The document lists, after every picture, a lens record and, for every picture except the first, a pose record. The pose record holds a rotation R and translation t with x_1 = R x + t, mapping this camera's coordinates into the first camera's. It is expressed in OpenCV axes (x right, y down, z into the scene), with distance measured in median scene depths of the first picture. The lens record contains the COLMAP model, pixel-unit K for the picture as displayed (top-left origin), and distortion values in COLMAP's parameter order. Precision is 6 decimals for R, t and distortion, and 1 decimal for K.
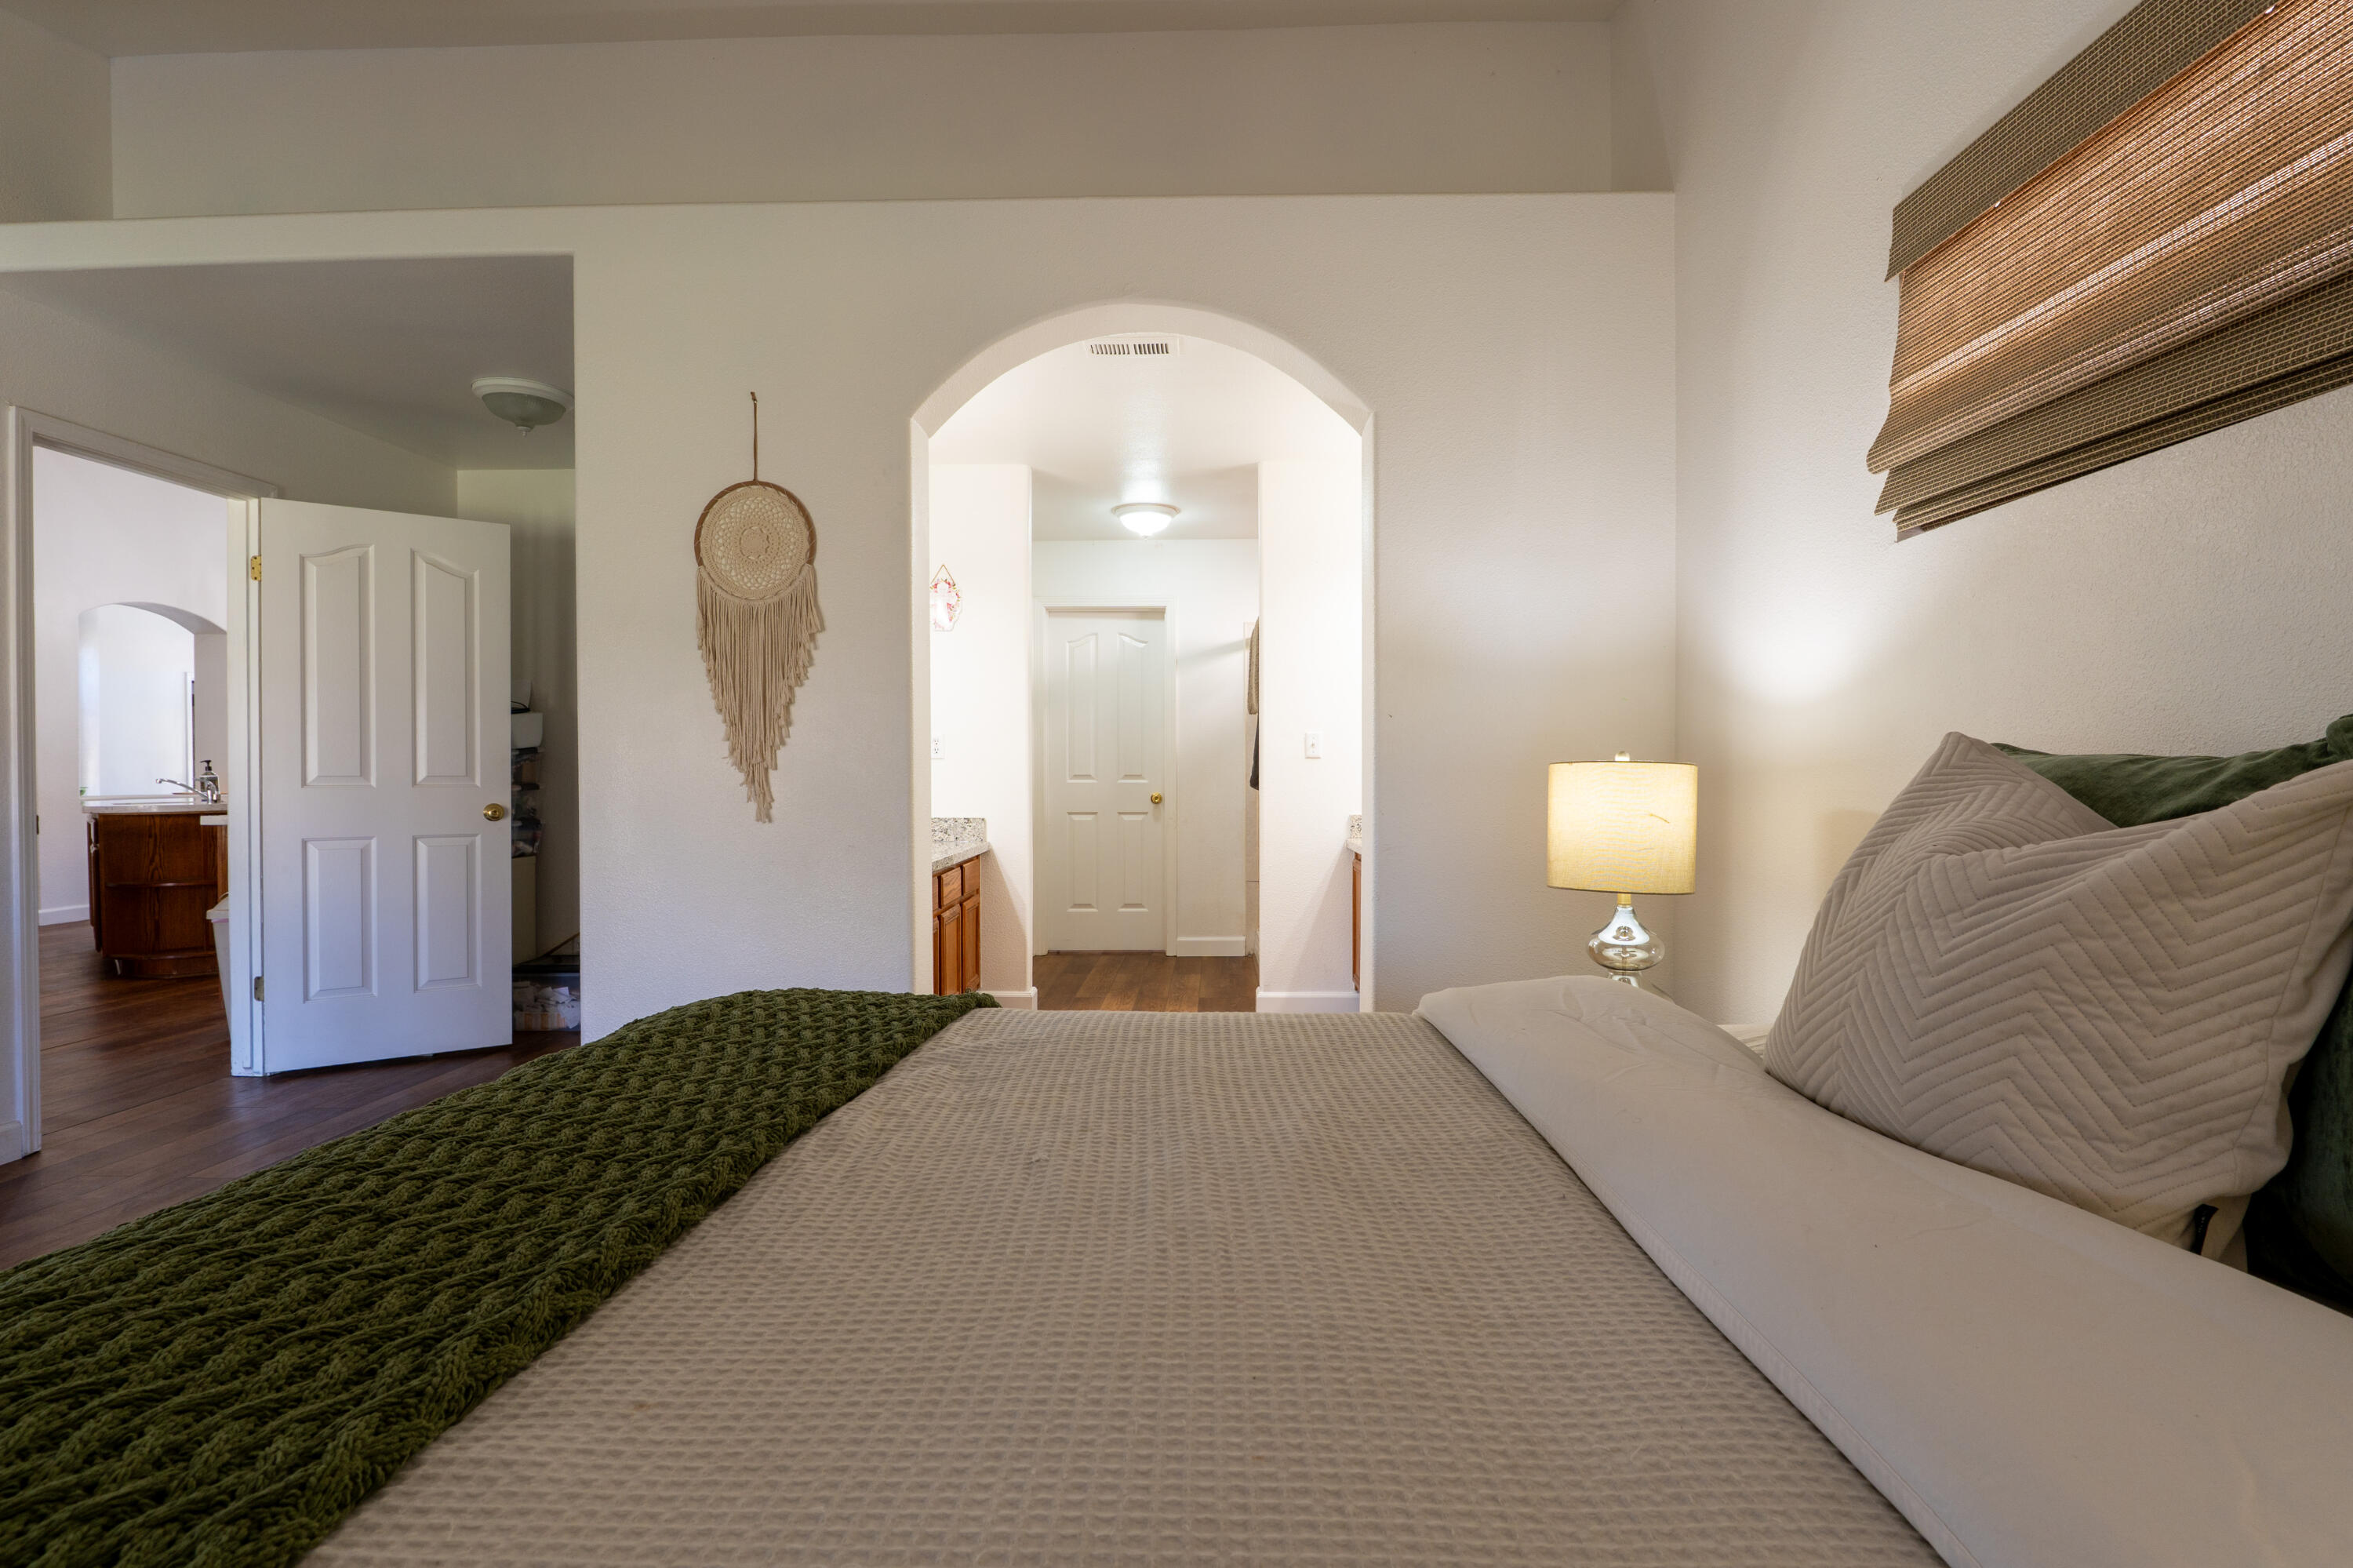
lens RADIAL K [[1117.8, 0, 1176.7], [0, 1117.8, 784.4], [0, 0, 1]] dist [-0.004643, -0.000571]
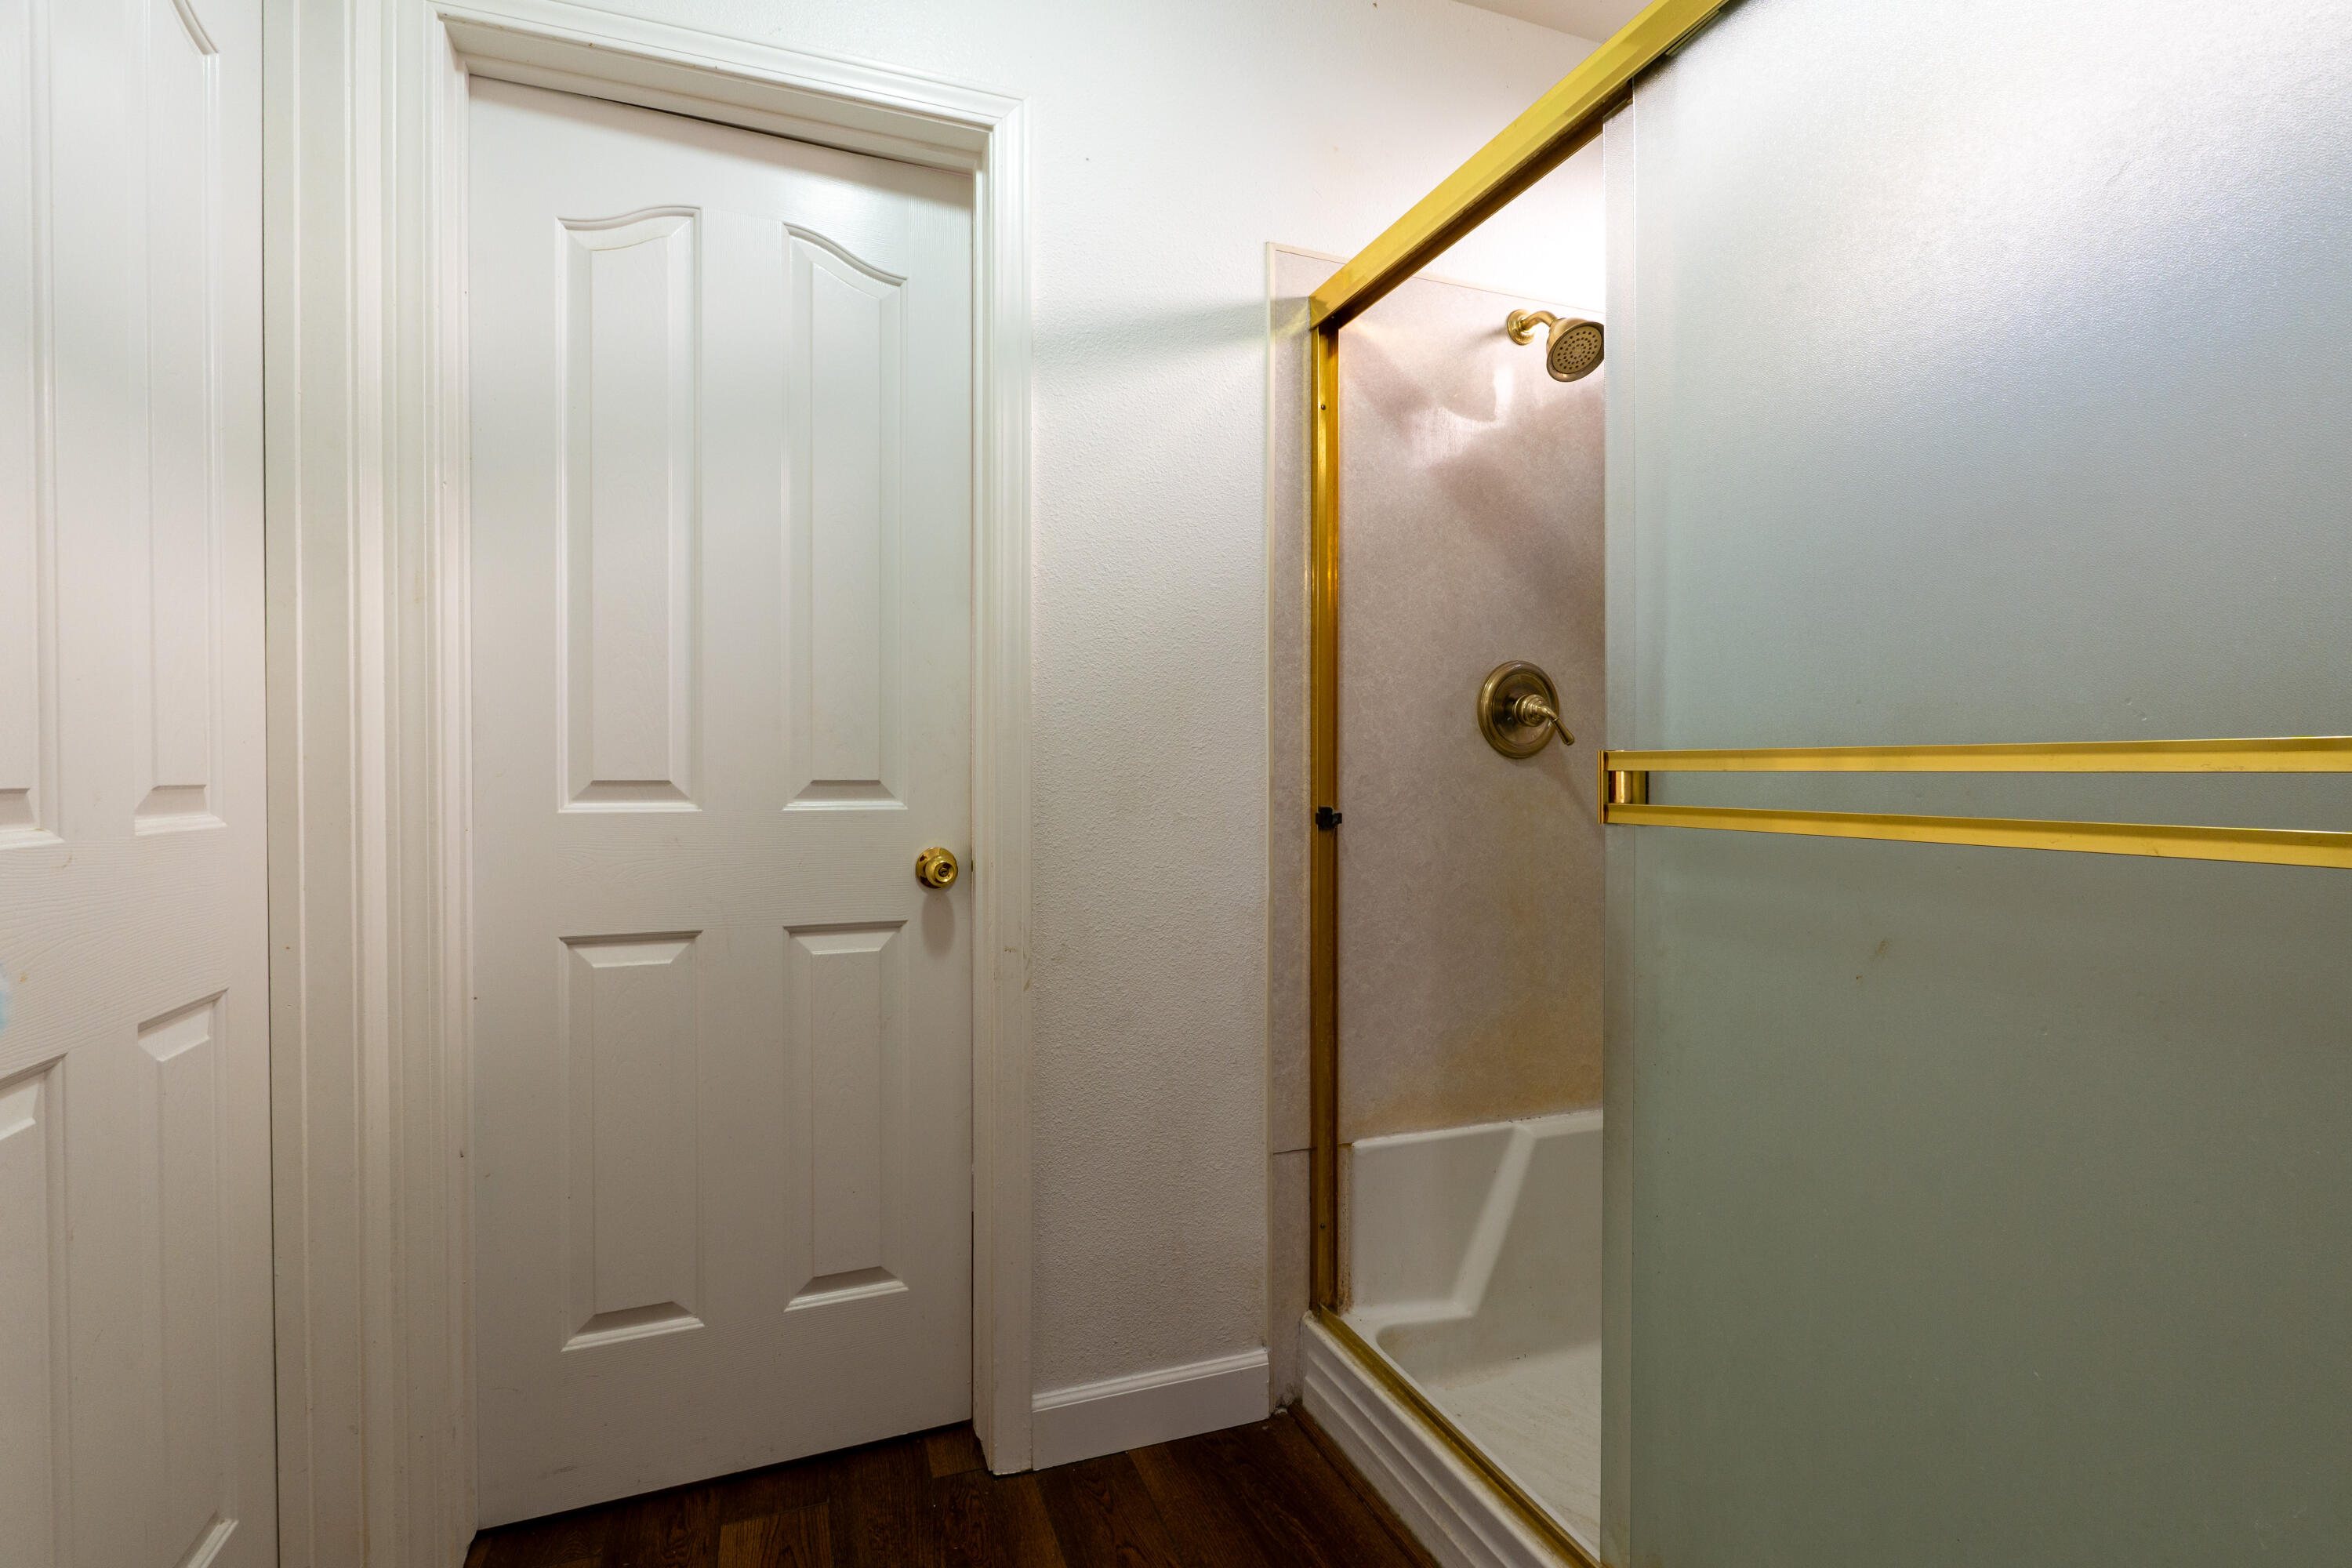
lens RADIAL K [[1092.9, 0, 1171.7], [0, 1092.9, 783.7], [0, 0, 1]] dist [-0.005353, -0.001082]
pose [[0.929912, -0.002388, 0.367775, -0.009226], [0.003312, 0.999993, -0.001881, -0.001013], [-0.367767, 0.002967, 0.929913, 0.109451]]
